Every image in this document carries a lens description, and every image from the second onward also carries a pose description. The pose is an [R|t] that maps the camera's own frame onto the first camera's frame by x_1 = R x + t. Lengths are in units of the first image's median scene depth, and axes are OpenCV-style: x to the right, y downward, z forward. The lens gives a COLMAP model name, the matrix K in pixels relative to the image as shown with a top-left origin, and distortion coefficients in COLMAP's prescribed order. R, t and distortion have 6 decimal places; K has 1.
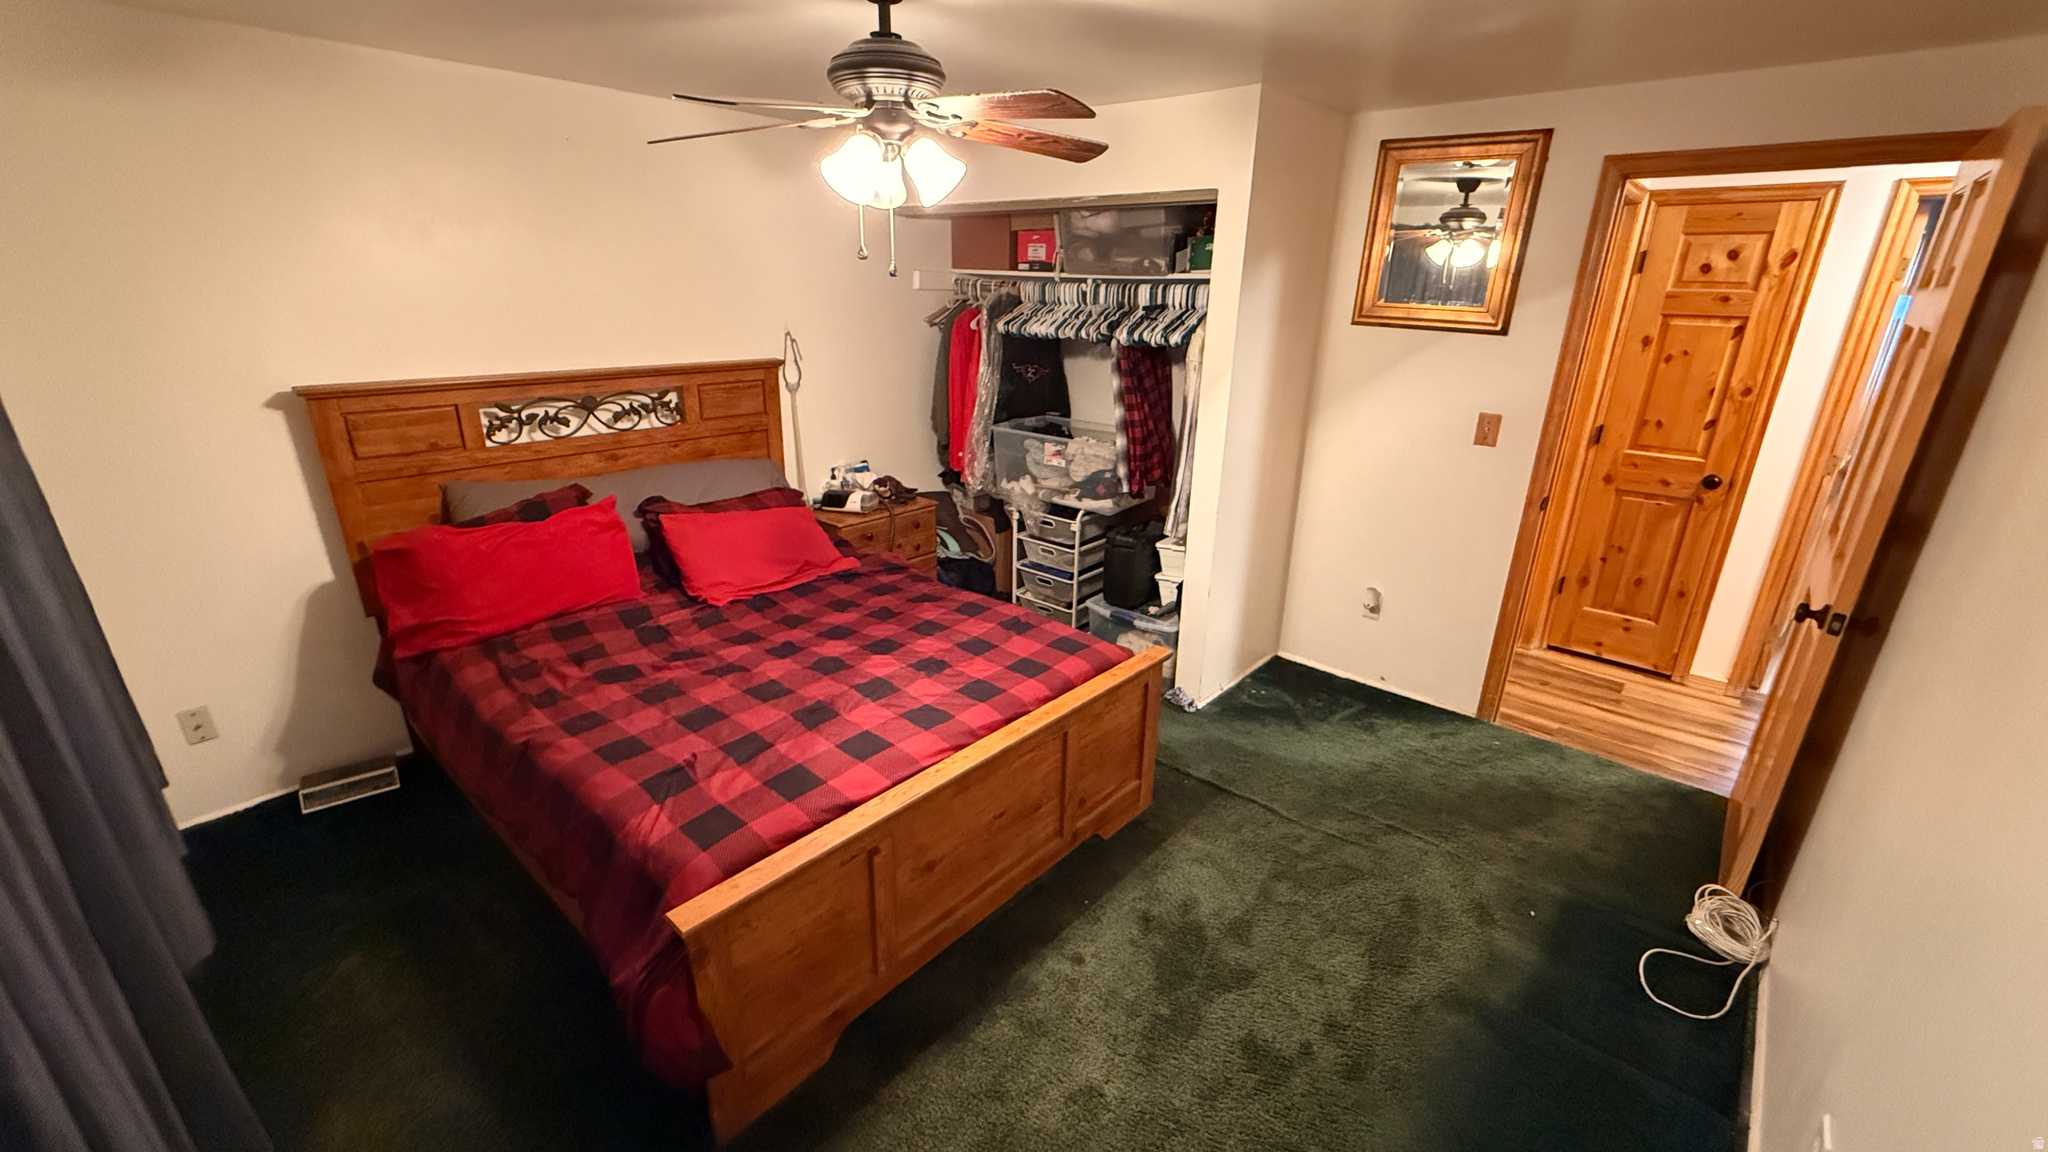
lens RADIAL K [[826.5, 0, 1027.2], [0, 826.5, 568.6], [0, 0, 1]] dist [0.001033, -0.000052]
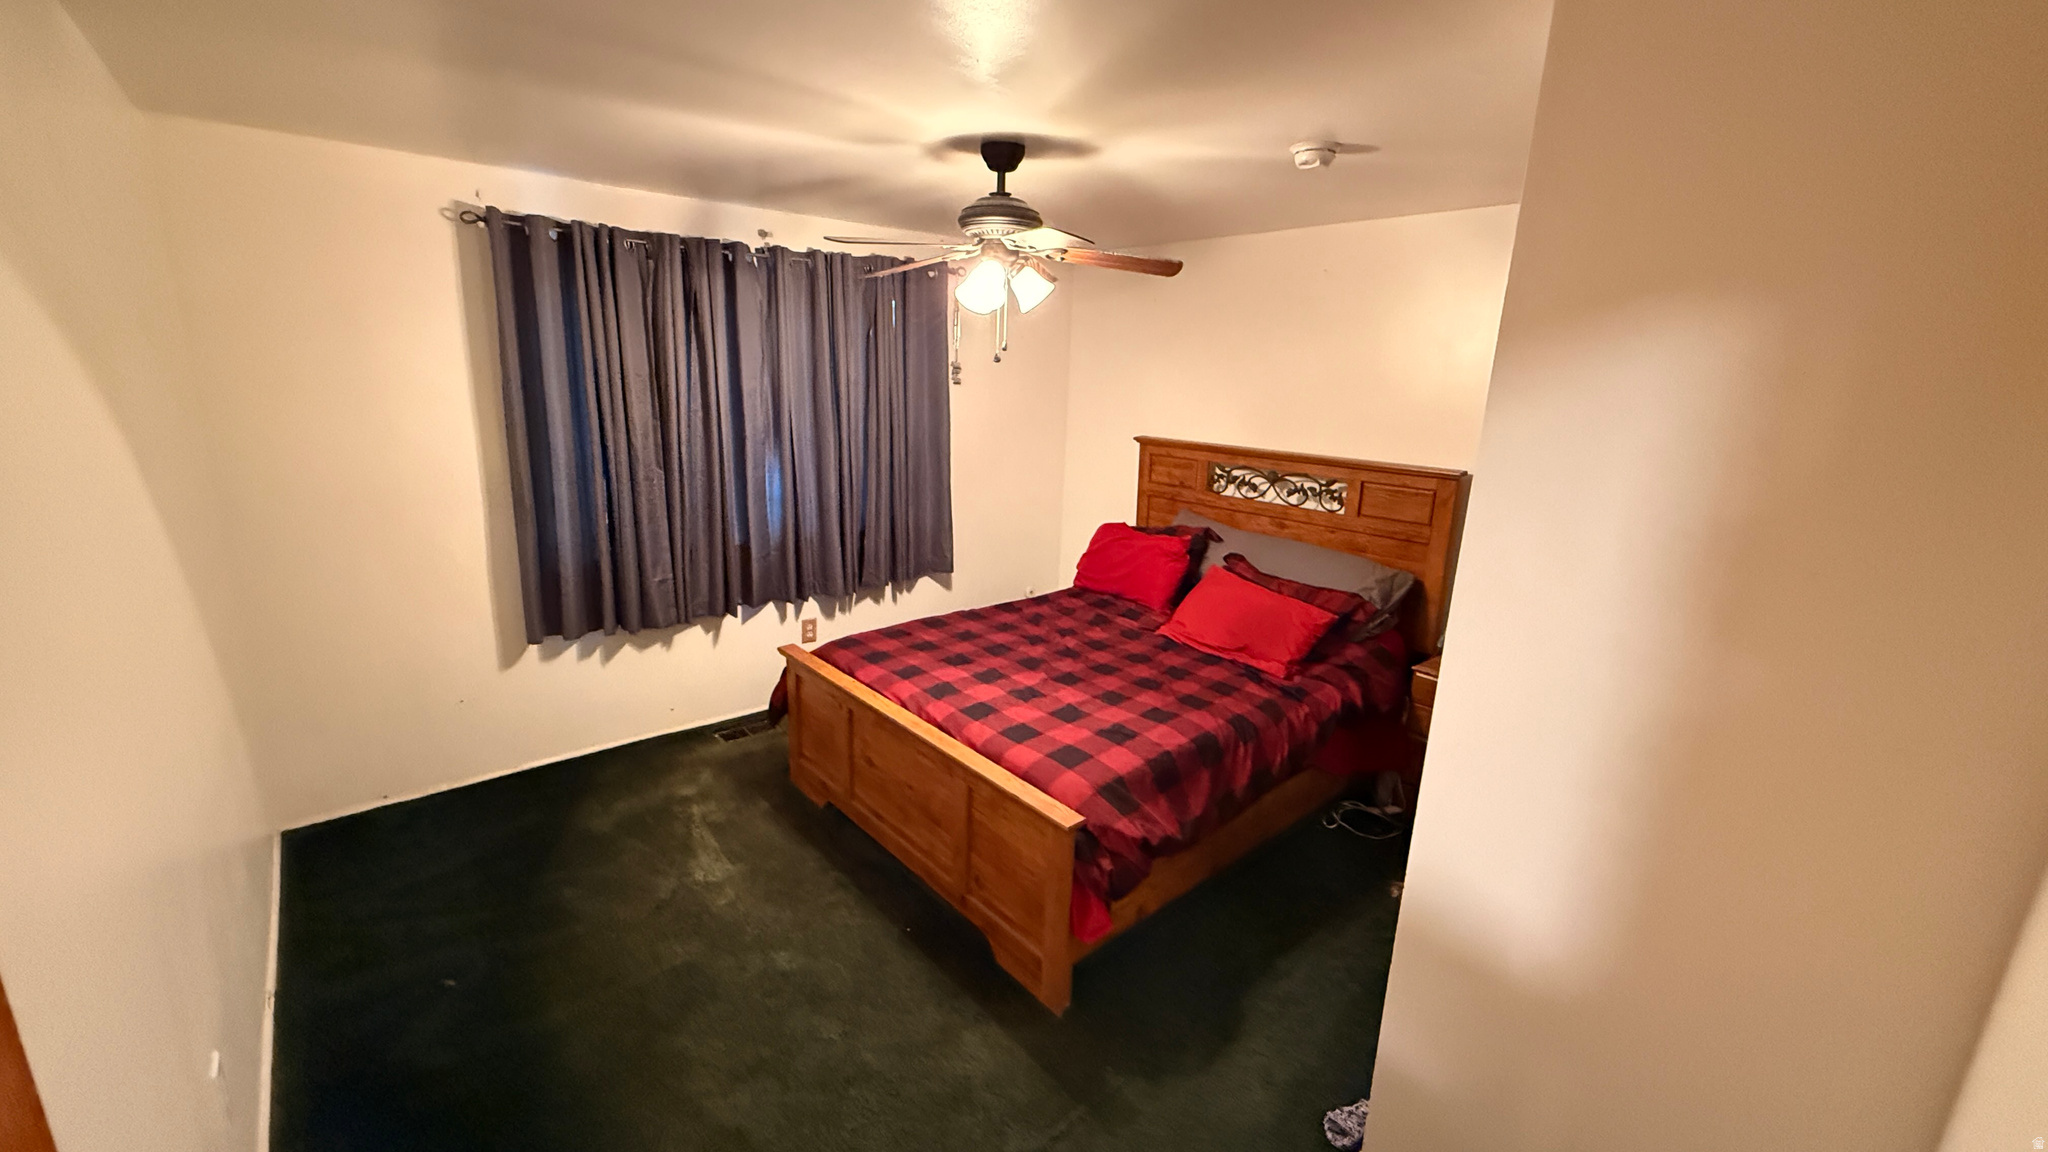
lens RADIAL K [[826.5, 0, 1023.8], [0, 826.5, 586.2], [0, 0, 1]] dist [0.001033, -0.000052]
pose [[-0.138156, 0.228333, -0.963731, 0.775358], [-0.362218, 0.894003, 0.263738, -0.256182], [0.921798, 0.385517, -0.040806, 0.807466]]
